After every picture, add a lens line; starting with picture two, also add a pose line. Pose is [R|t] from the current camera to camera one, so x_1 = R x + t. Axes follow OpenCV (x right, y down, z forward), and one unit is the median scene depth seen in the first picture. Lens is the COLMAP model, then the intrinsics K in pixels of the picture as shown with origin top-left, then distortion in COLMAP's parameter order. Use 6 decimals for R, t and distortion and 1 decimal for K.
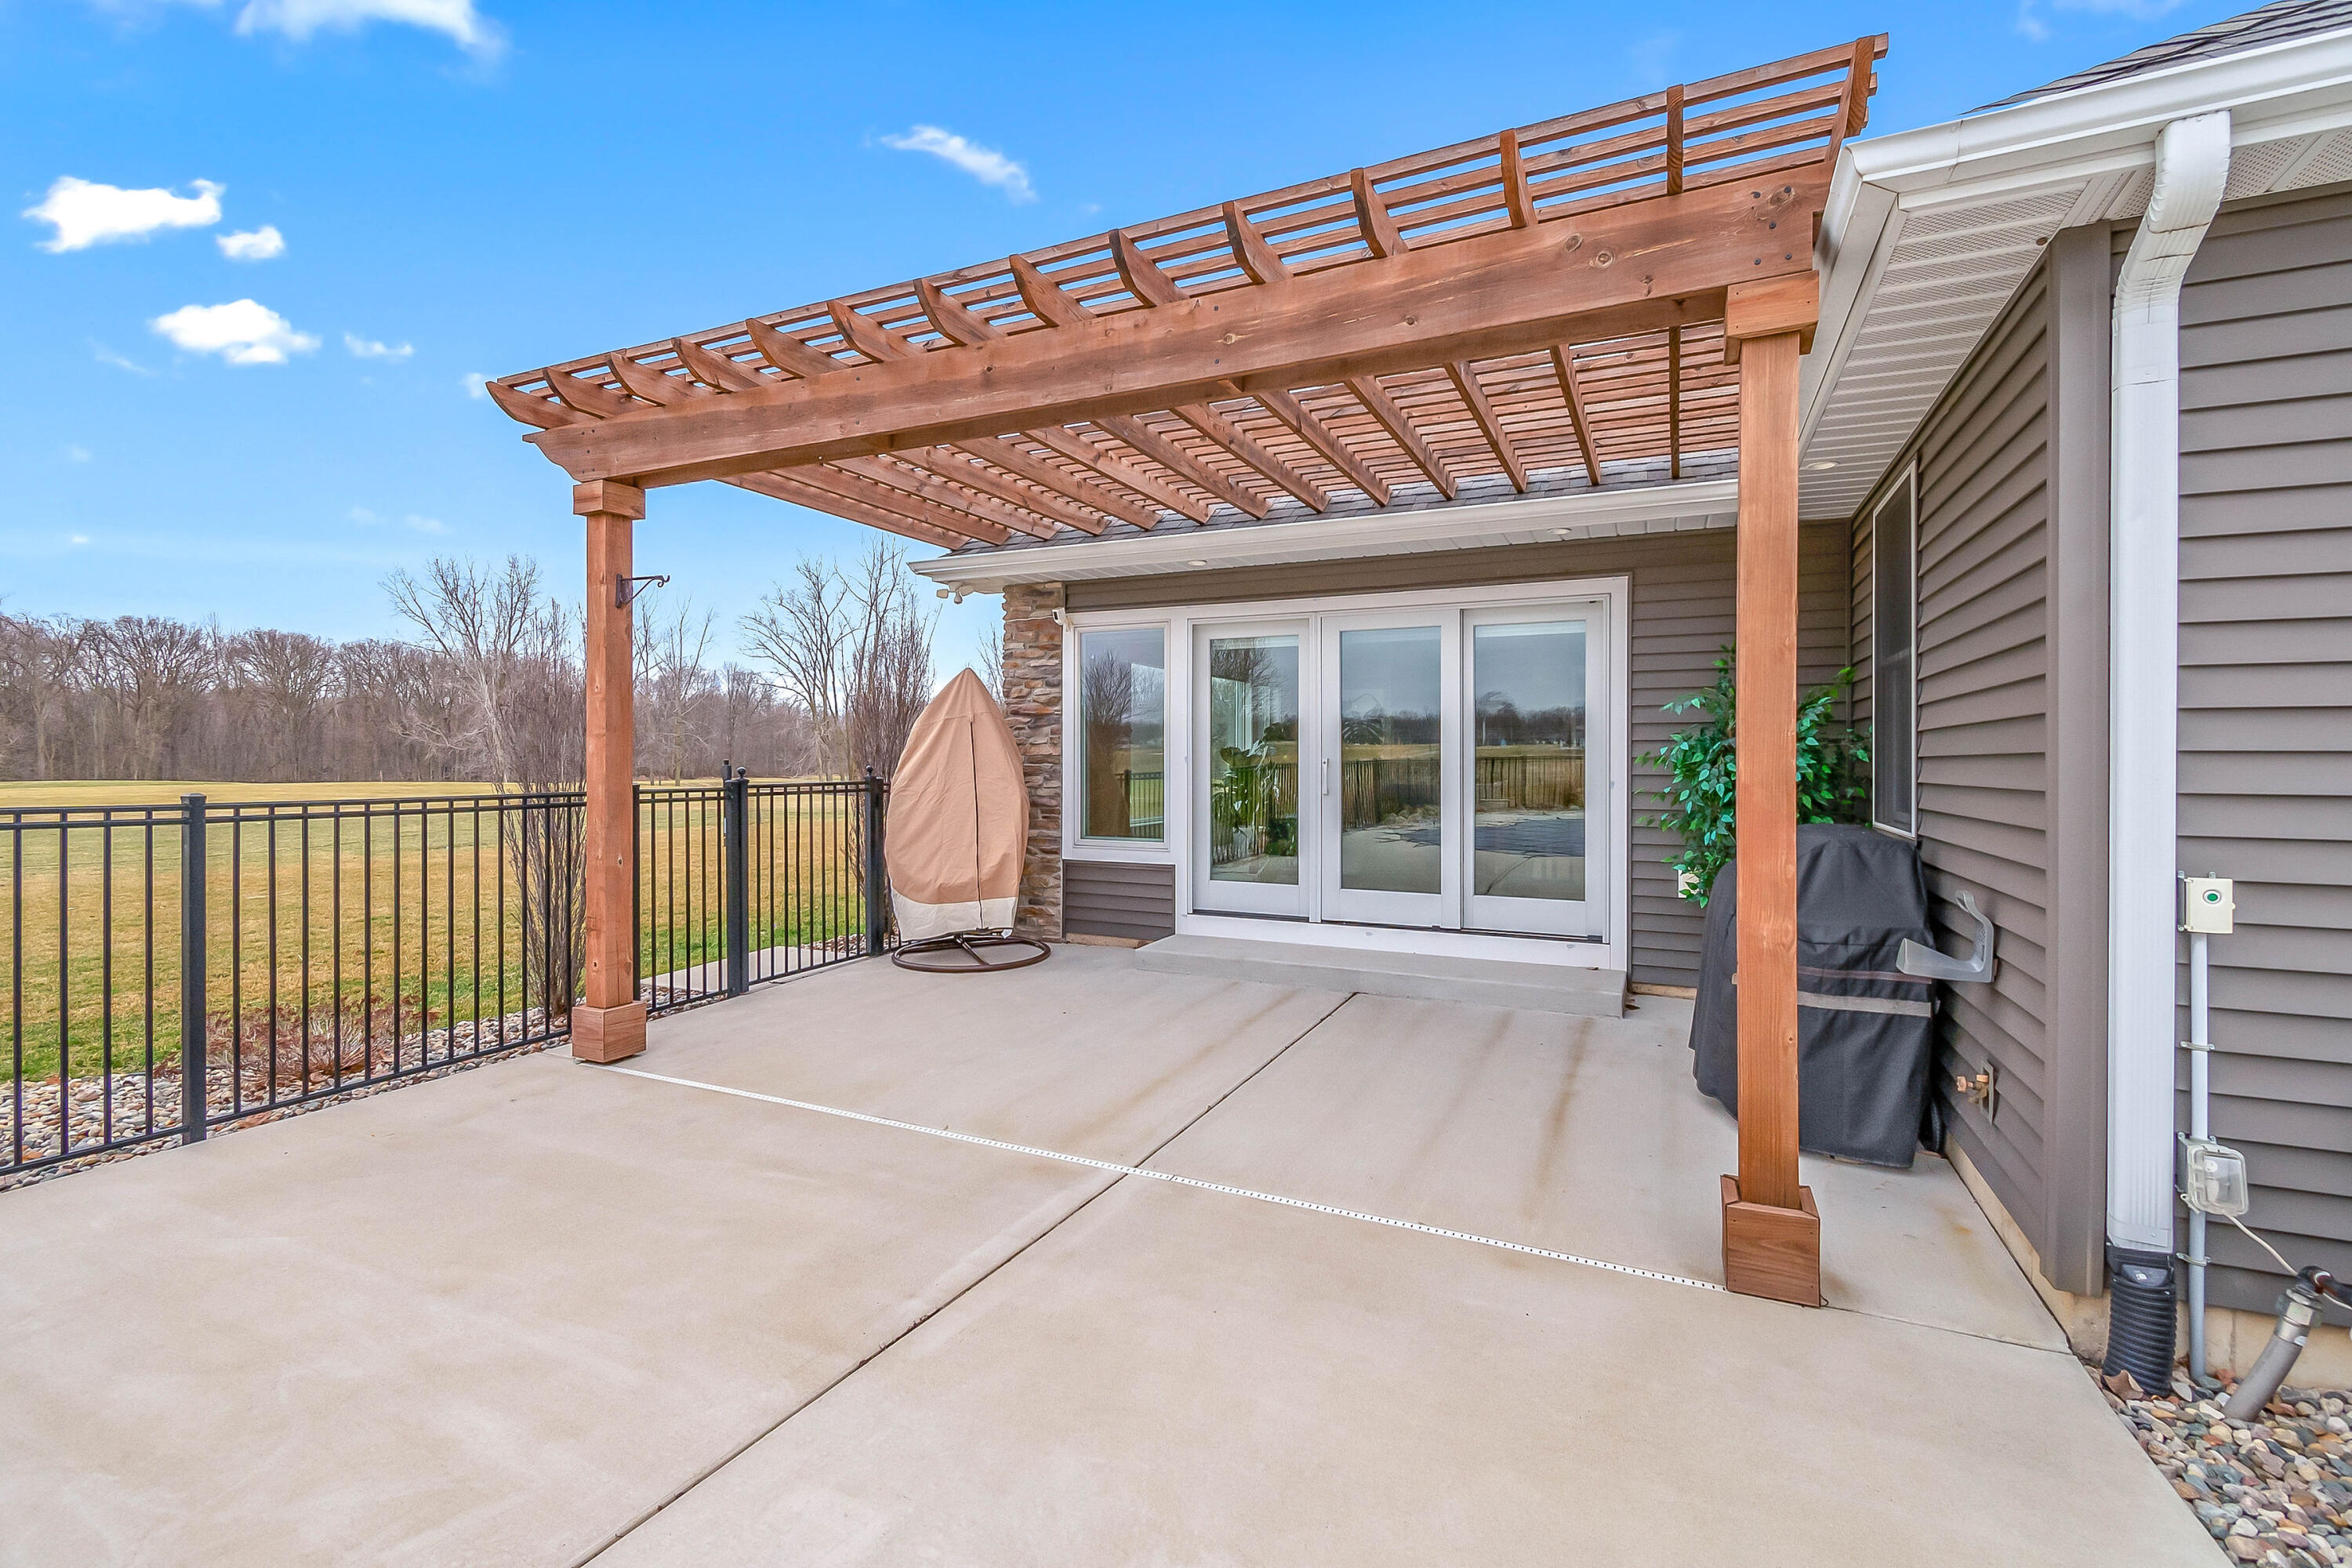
lens RADIAL K [[1043.8, 0, 1183.4], [0, 1043.8, 764.7], [0, 0, 1]] dist [0.010165, -0.005618]
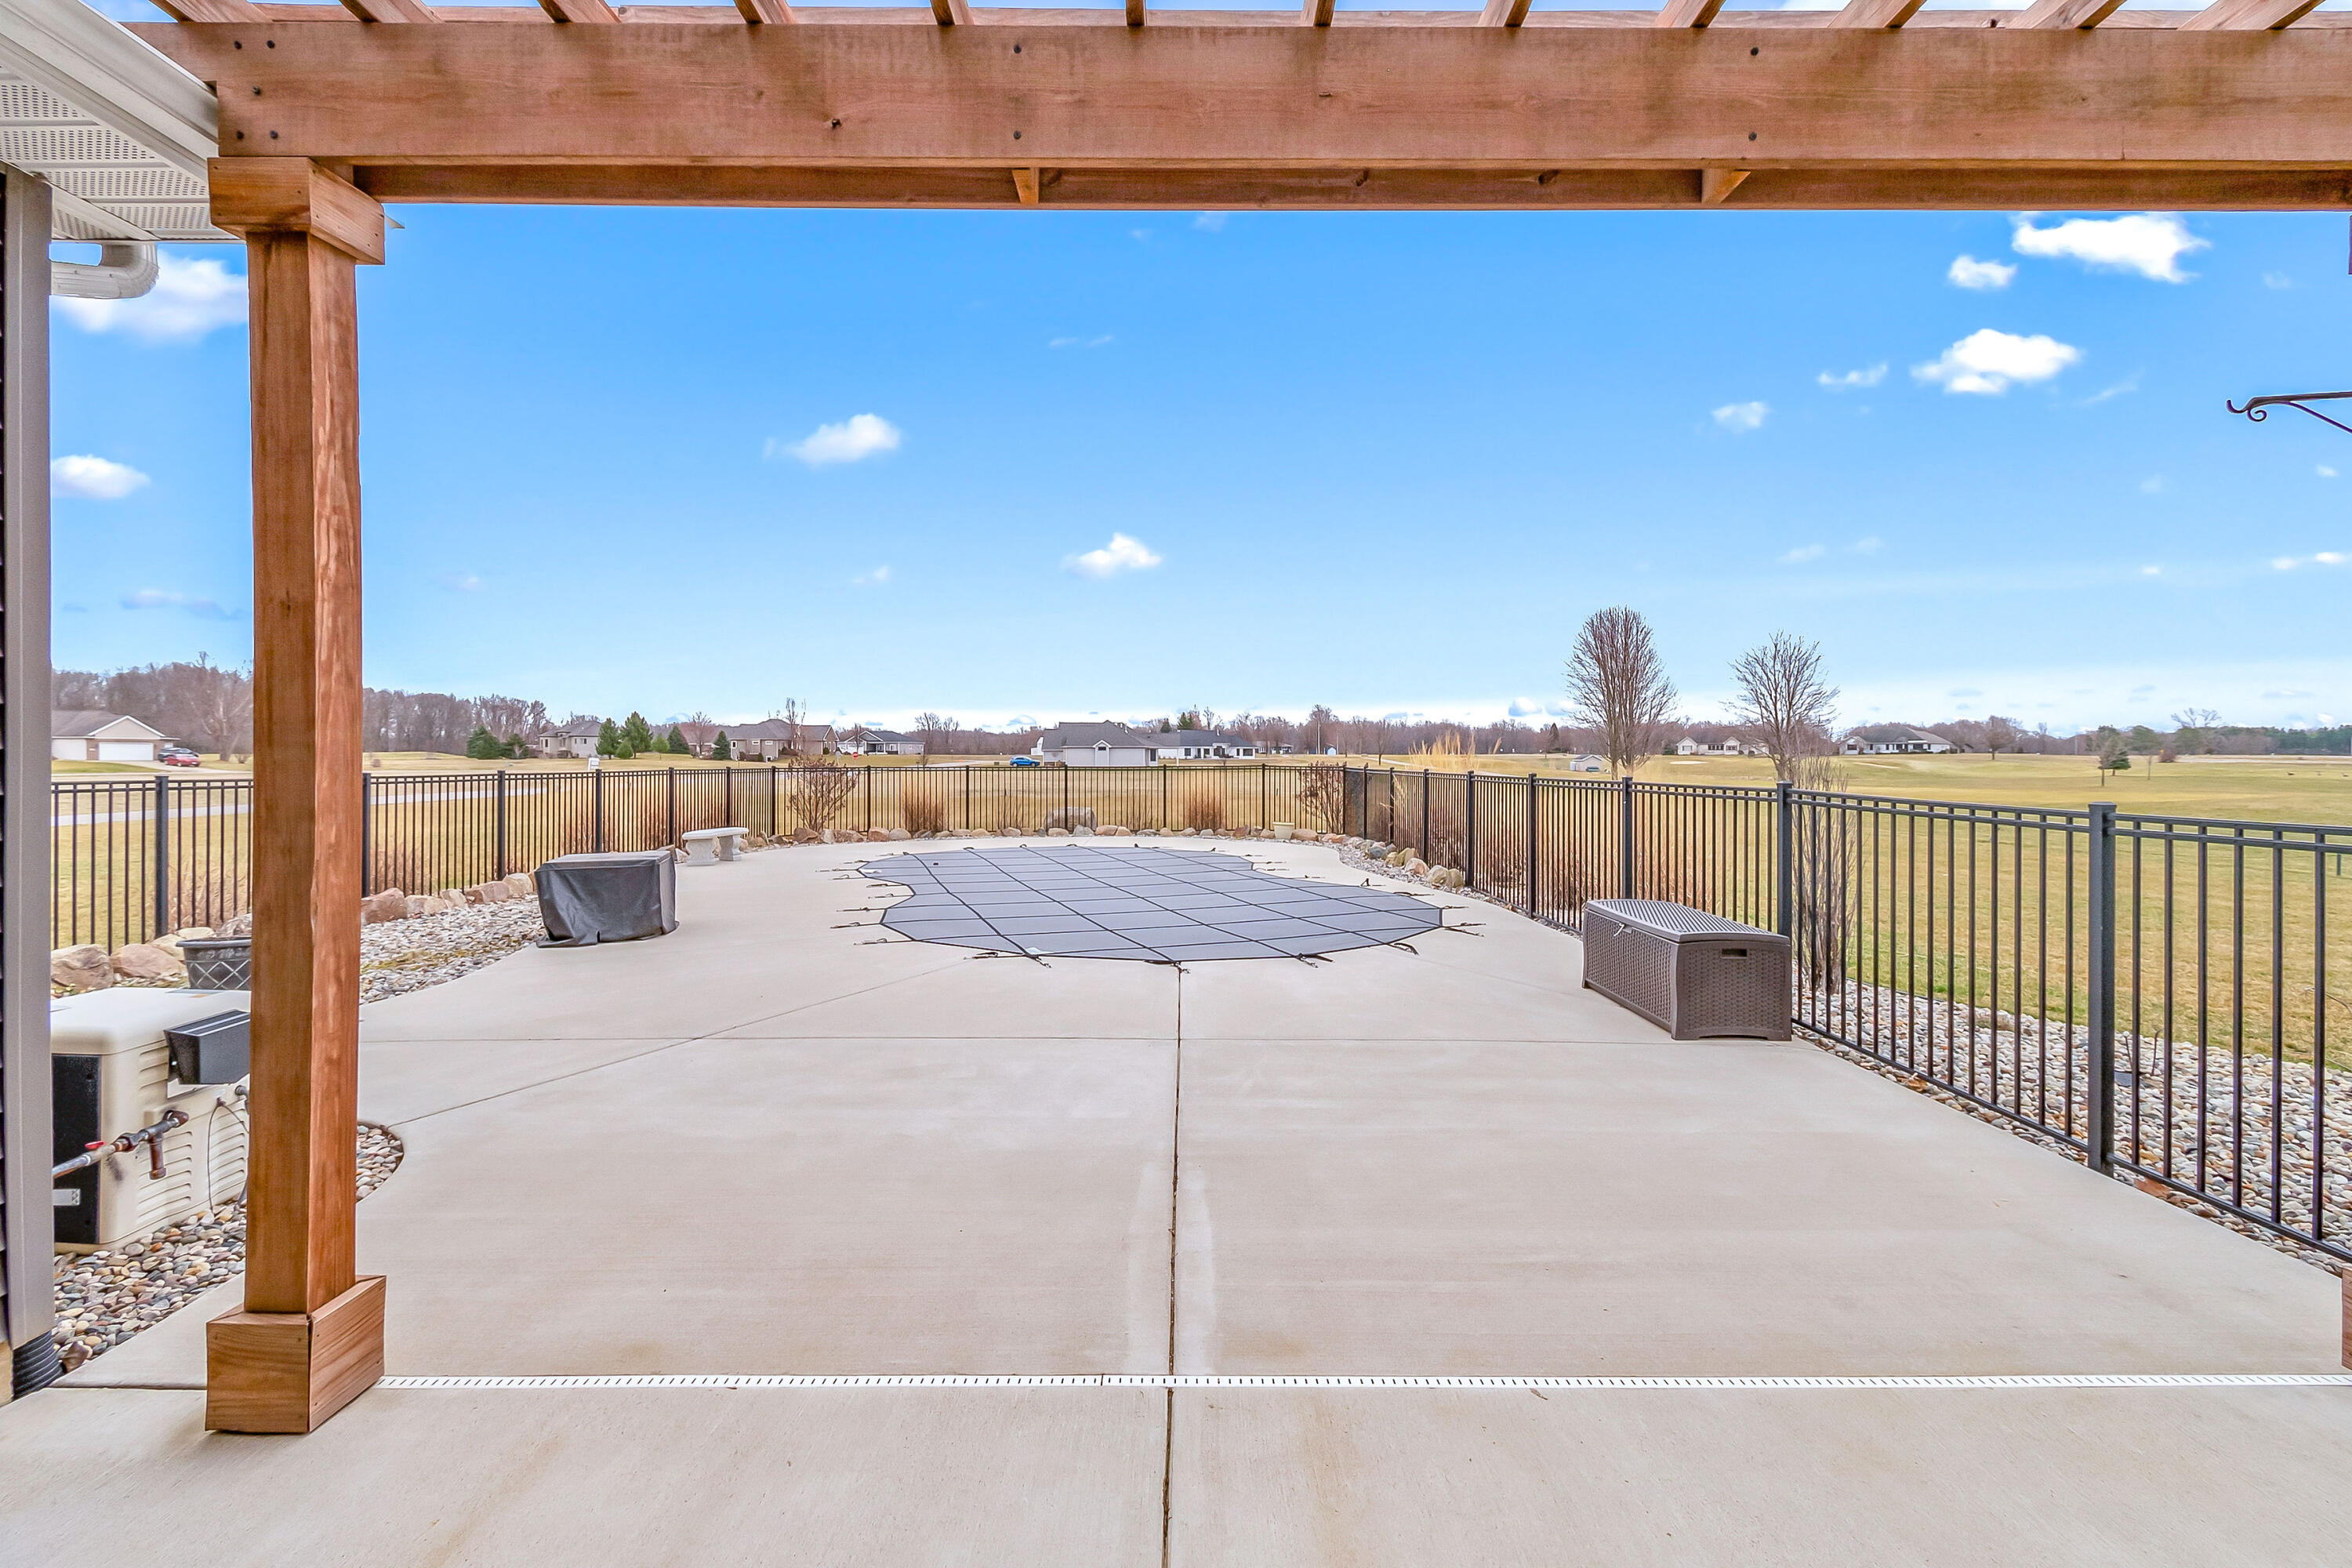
lens RADIAL K [[1043.8, 0, 1183.4], [0, 1043.8, 764.7], [0, 0, 1]] dist [0.010165, -0.005618]
pose [[-0.903906, -0.001939, -0.427727, 0.235889], [-0.006792, 0.999929, 0.009820, -0.012162], [0.427677, 0.011782, -0.903855, 1.652811]]
